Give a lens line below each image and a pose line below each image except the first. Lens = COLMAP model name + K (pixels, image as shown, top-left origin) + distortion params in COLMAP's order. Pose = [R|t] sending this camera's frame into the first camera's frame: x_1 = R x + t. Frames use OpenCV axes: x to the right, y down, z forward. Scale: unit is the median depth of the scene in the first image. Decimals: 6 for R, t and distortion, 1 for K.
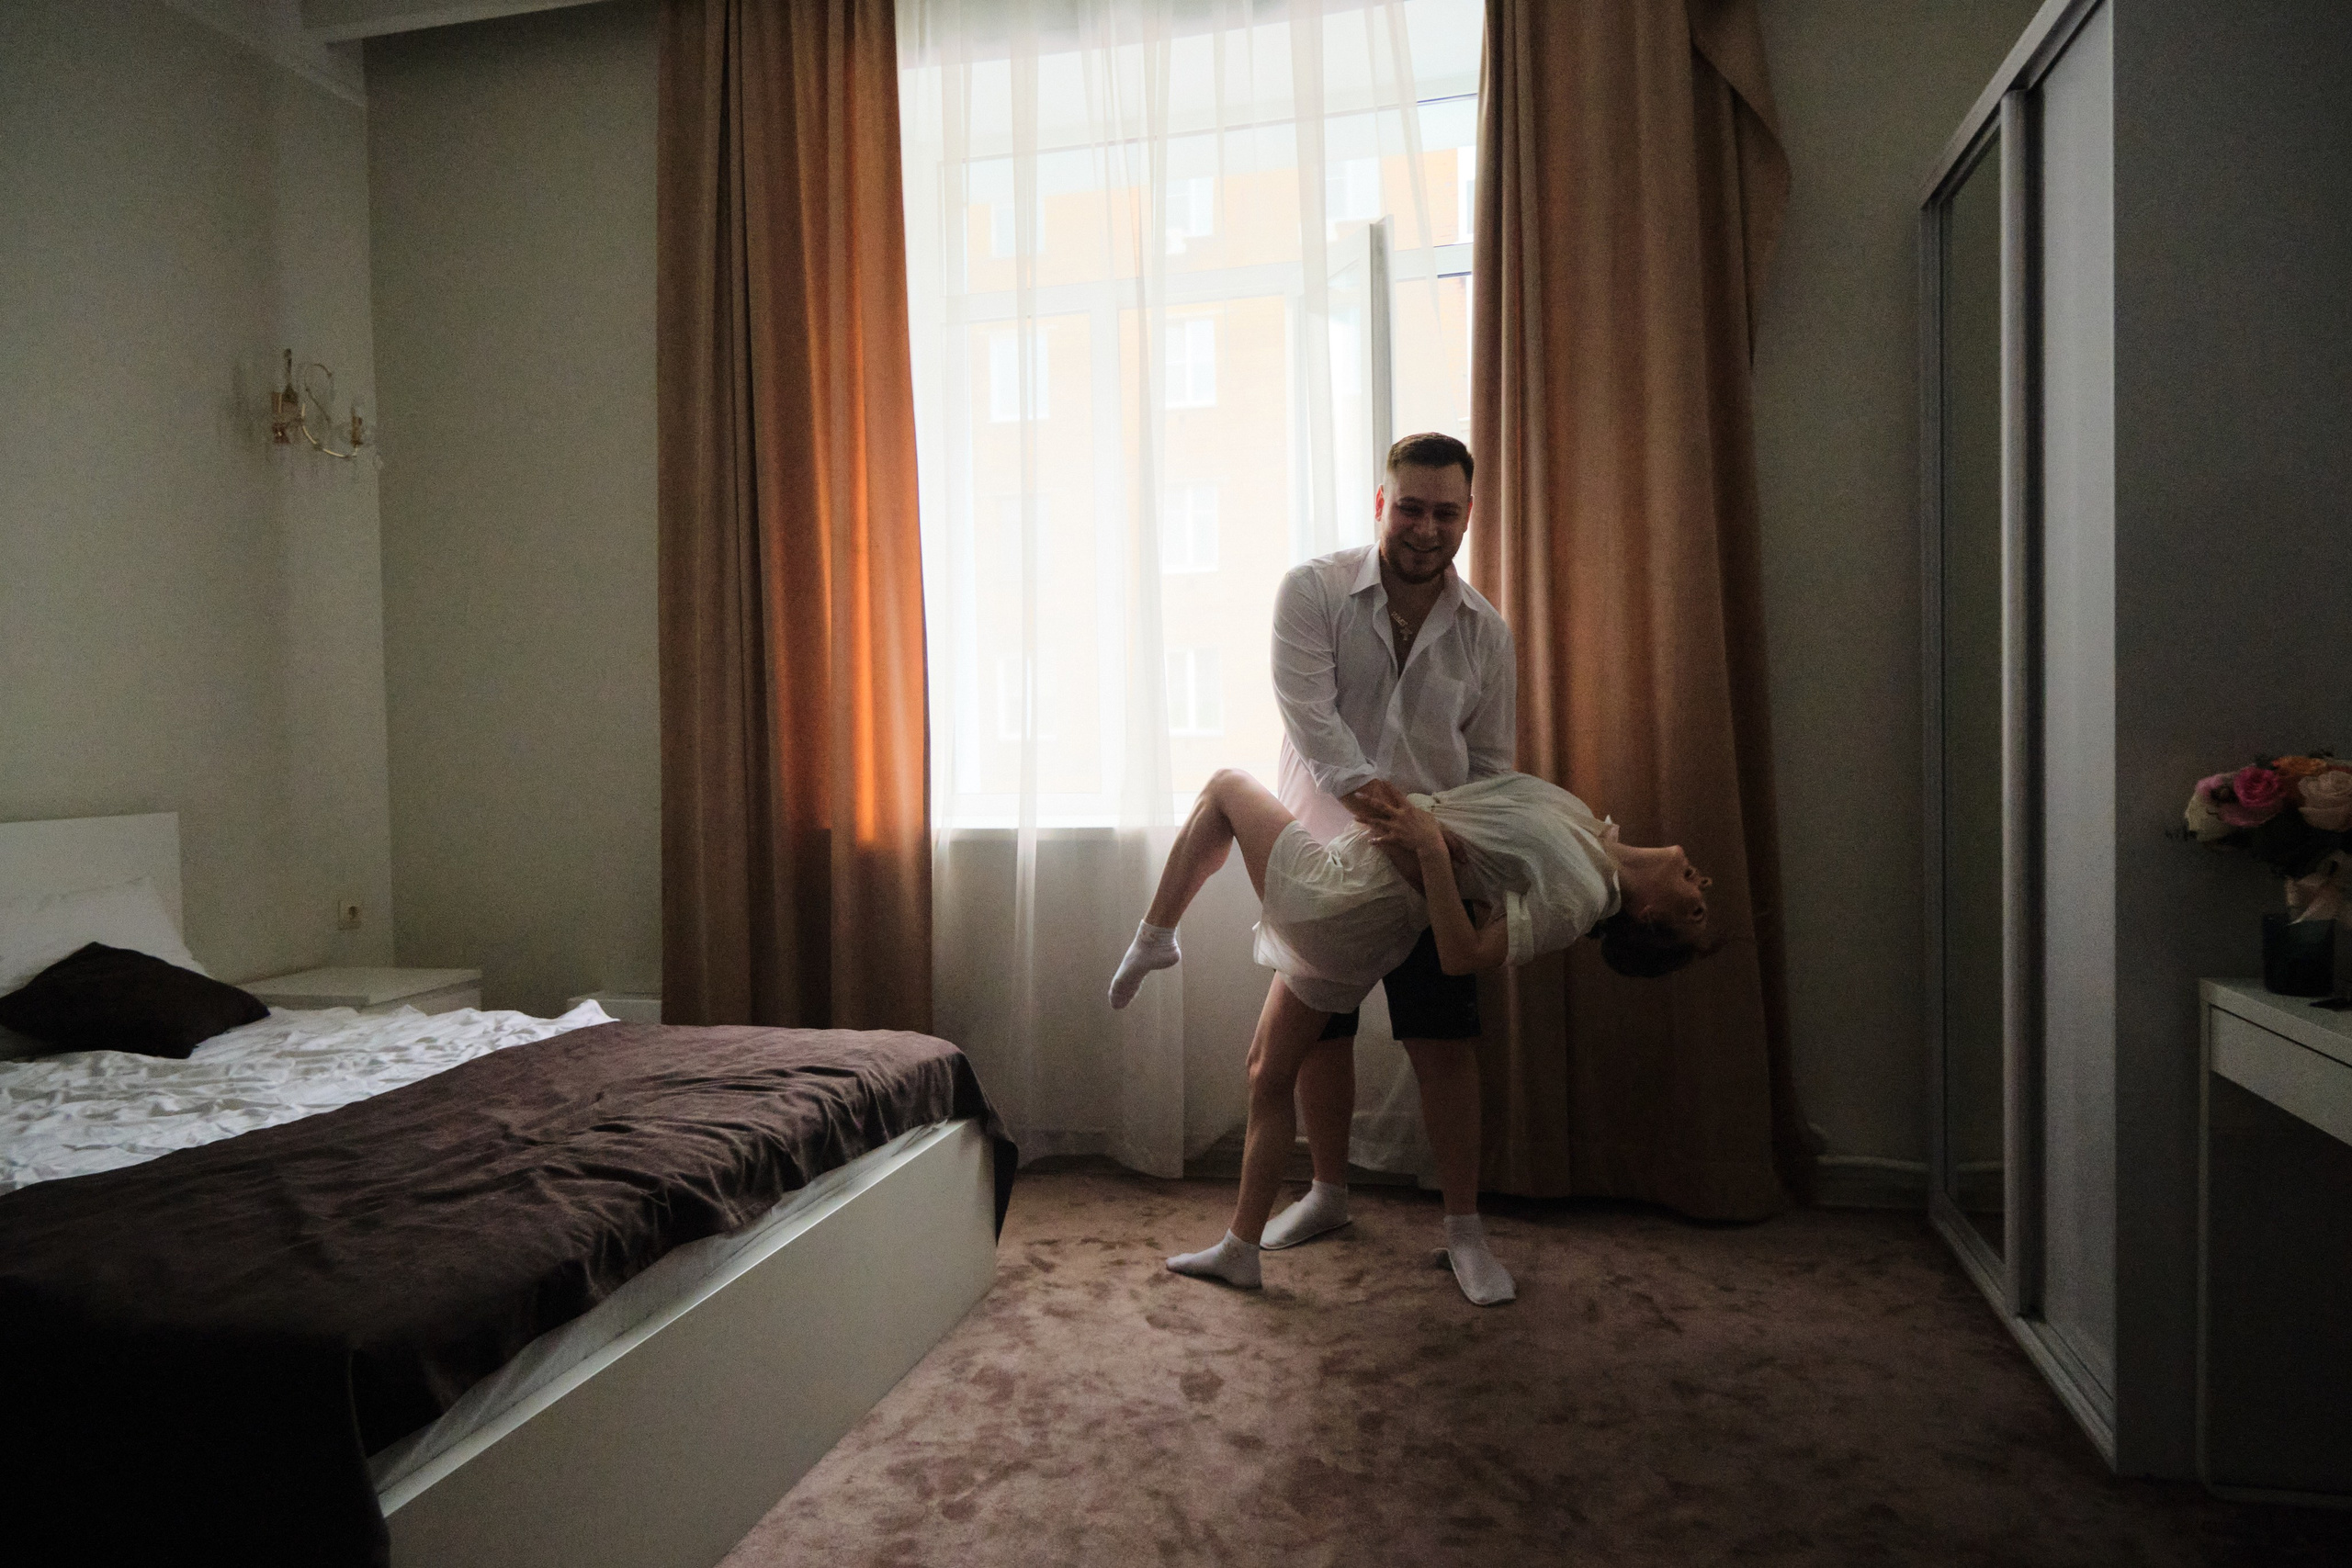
lens RADIAL K [[1607.2, 0, 1189.5], [0, 1607.2, 767.6], [0, 0, 1]] dist [0.006914, 0.006163]
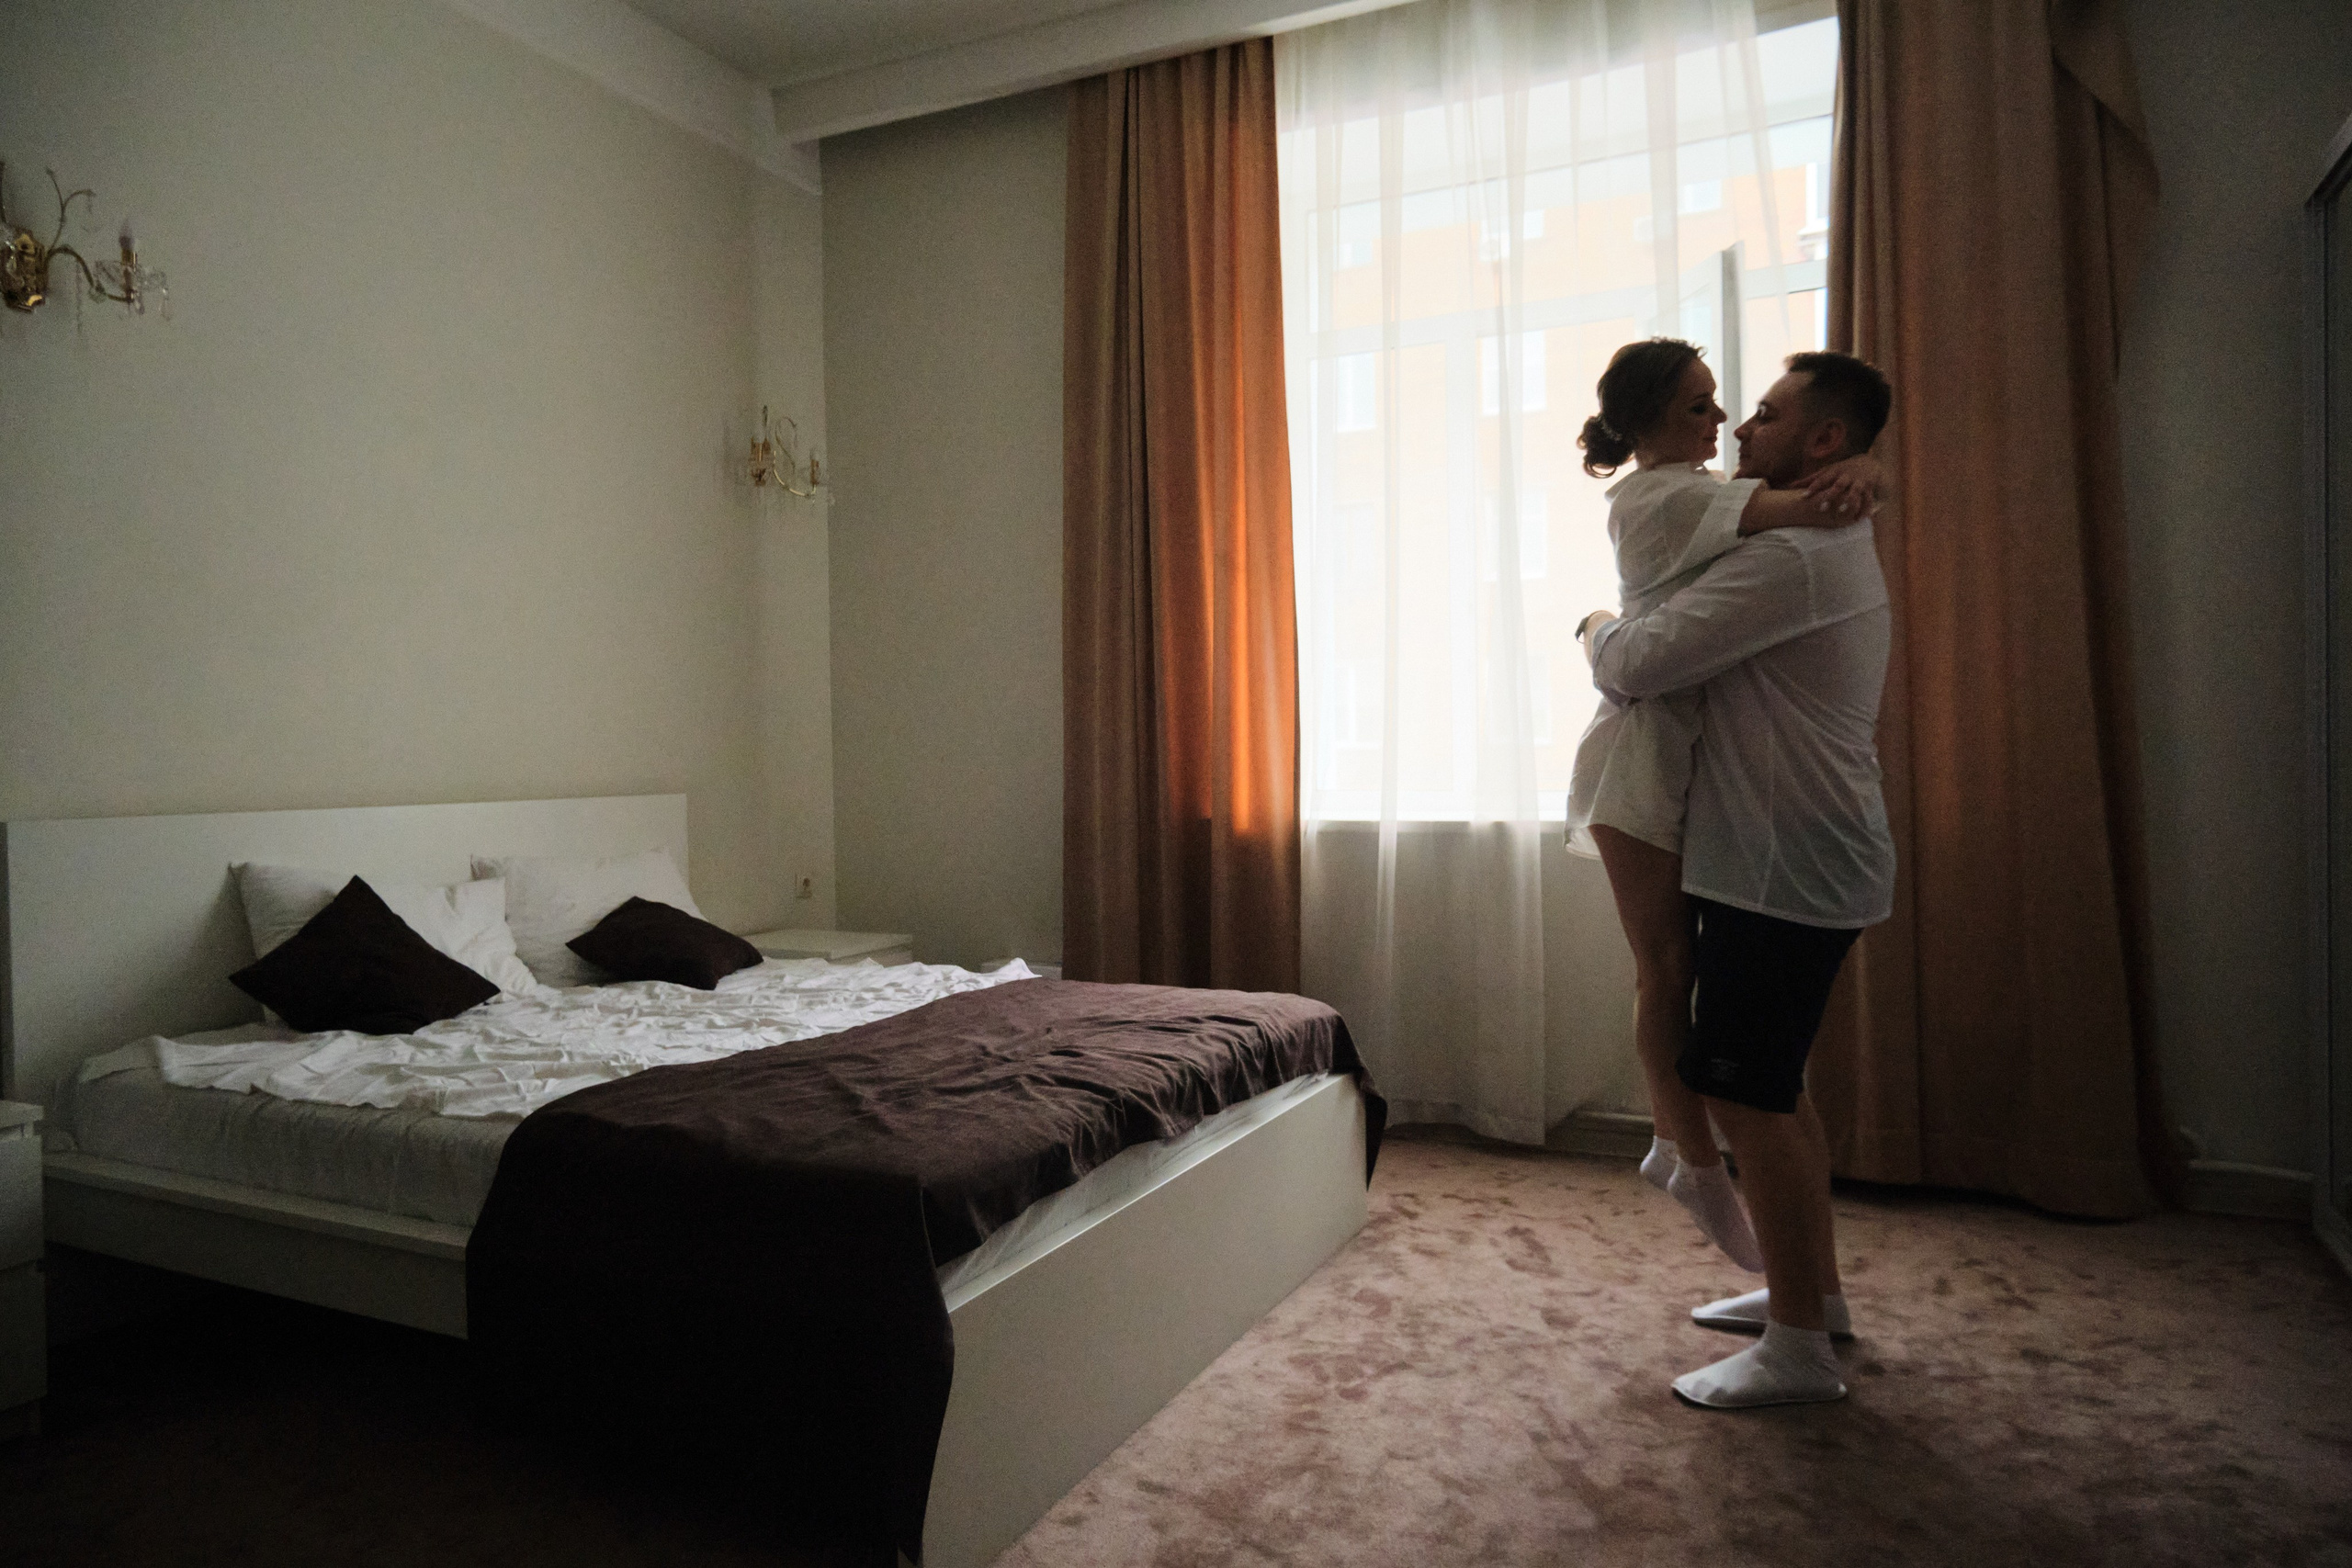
lens RADIAL K [[1607.2, 0, 1173.7], [0, 1607.2, 788.0], [0, 0, 1]] dist [0.006914, 0.006163]
pose [[0.978591, 0.013736, -0.205354, -0.031776], [-0.012420, 0.999893, 0.007698, 0.013533], [0.205438, -0.004983, 0.978657, -0.142075]]
